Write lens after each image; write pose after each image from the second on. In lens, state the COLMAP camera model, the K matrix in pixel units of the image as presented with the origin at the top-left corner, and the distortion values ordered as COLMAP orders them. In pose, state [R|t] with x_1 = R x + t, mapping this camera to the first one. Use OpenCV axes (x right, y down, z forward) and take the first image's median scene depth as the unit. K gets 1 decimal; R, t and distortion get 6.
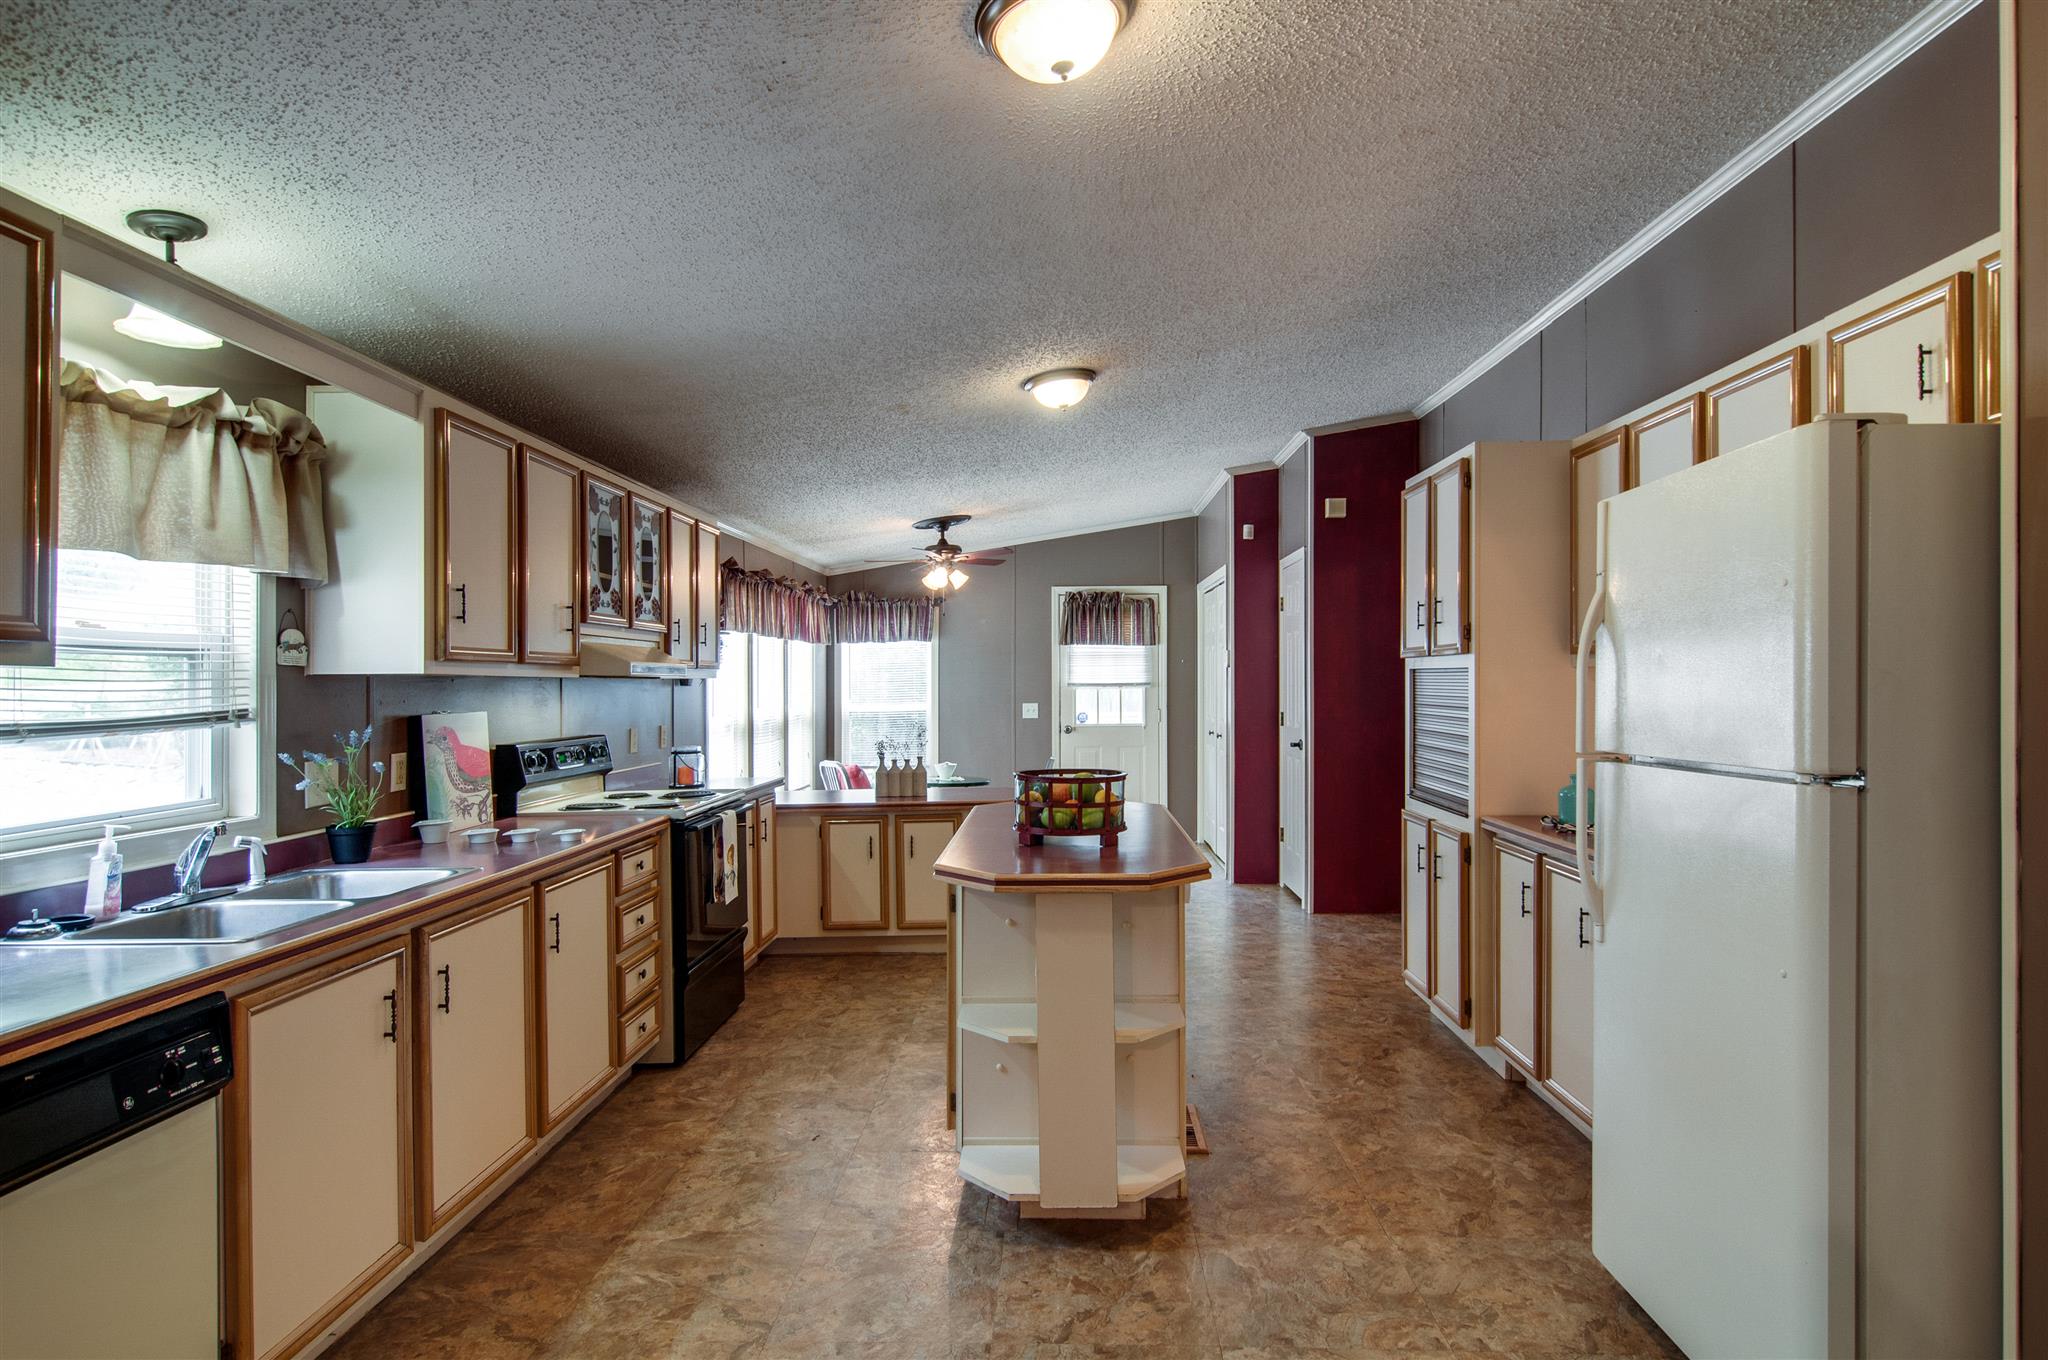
lens RADIAL K [[1115.8, 0, 1024.3], [0, 1115.8, 710.0], [0, 0, 1]] dist [0.001993, 0.000457]
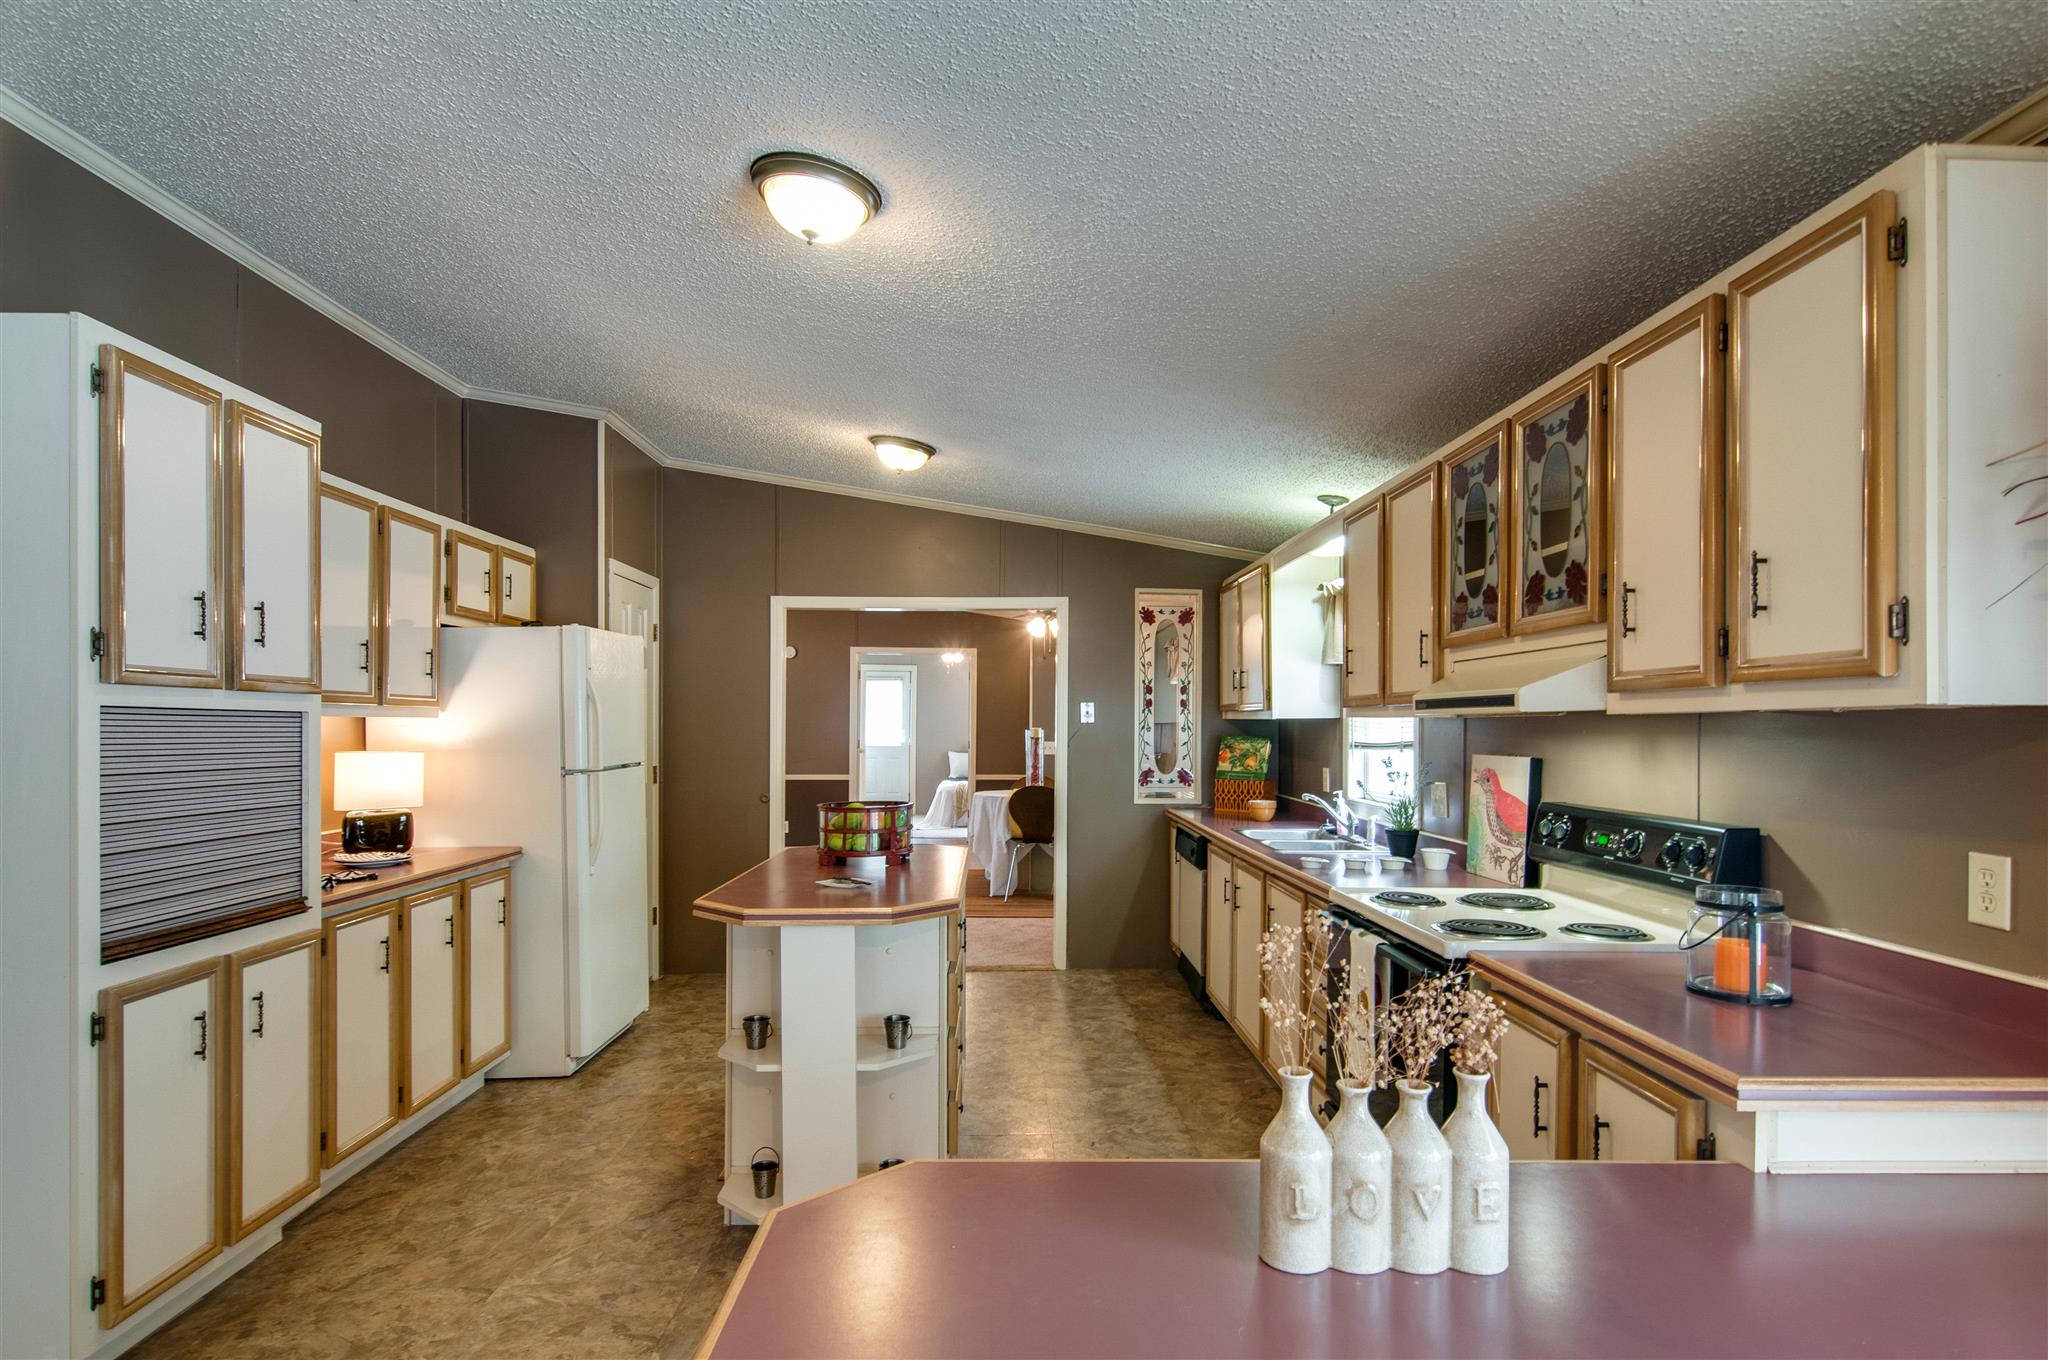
lens RADIAL K [[1115.8, 0, 1024.3], [0, 1115.8, 710.0], [0, 0, 1]] dist [0.001993, 0.000457]
pose [[-0.997882, 0.011060, -0.064100, -0.042680], [0.010740, 0.999928, 0.005326, -0.038592], [0.064154, 0.004626, -0.997929, 1.639523]]
